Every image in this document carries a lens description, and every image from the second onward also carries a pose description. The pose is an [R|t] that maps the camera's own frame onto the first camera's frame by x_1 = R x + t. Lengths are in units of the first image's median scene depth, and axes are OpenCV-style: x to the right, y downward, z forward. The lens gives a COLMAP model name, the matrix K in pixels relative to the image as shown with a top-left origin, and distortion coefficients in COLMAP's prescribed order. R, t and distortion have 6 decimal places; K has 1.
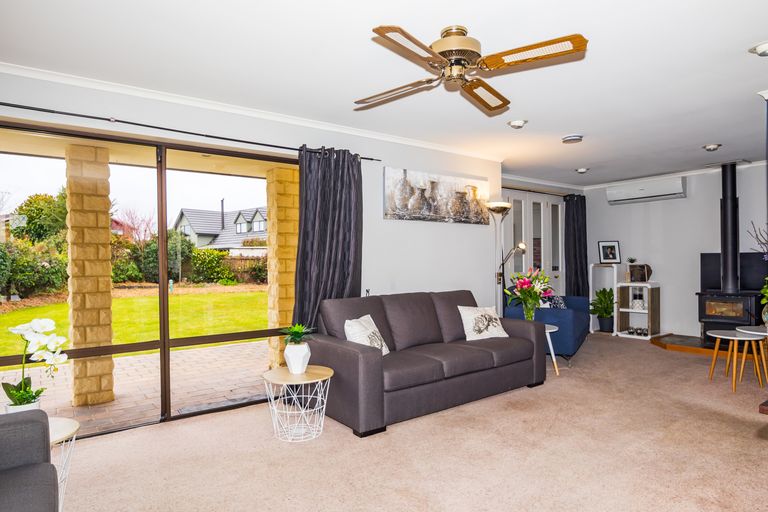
lens RADIAL K [[447.5, 0, 384.0], [0, 447.5, 256.0], [0, 0, 1]] dist [0.002263, 0.000016]
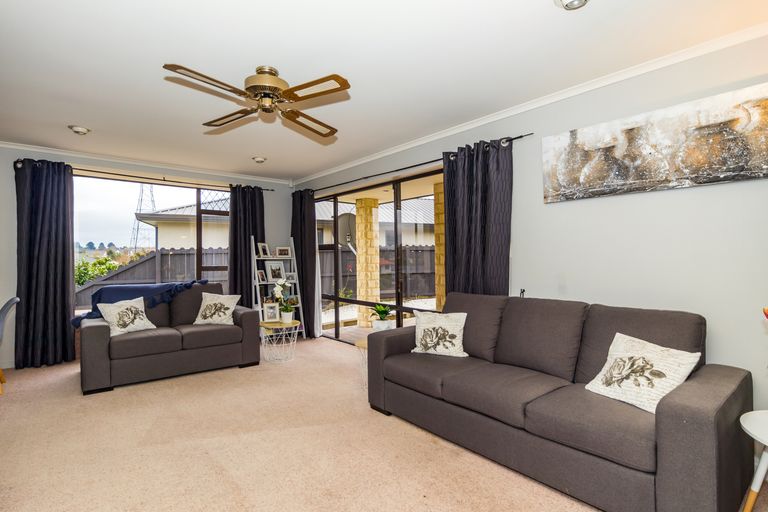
lens RADIAL K [[381.8, 0, 384.0], [0, 381.8, 256.0], [0, 0, 1]] dist [0.000368, 0.000157]
pose [[0.057837, 0.008126, -0.998293, 0.642014], [0.007072, 0.999938, 0.008549, 0.002782], [0.998301, -0.007554, 0.057776, 0.652325]]
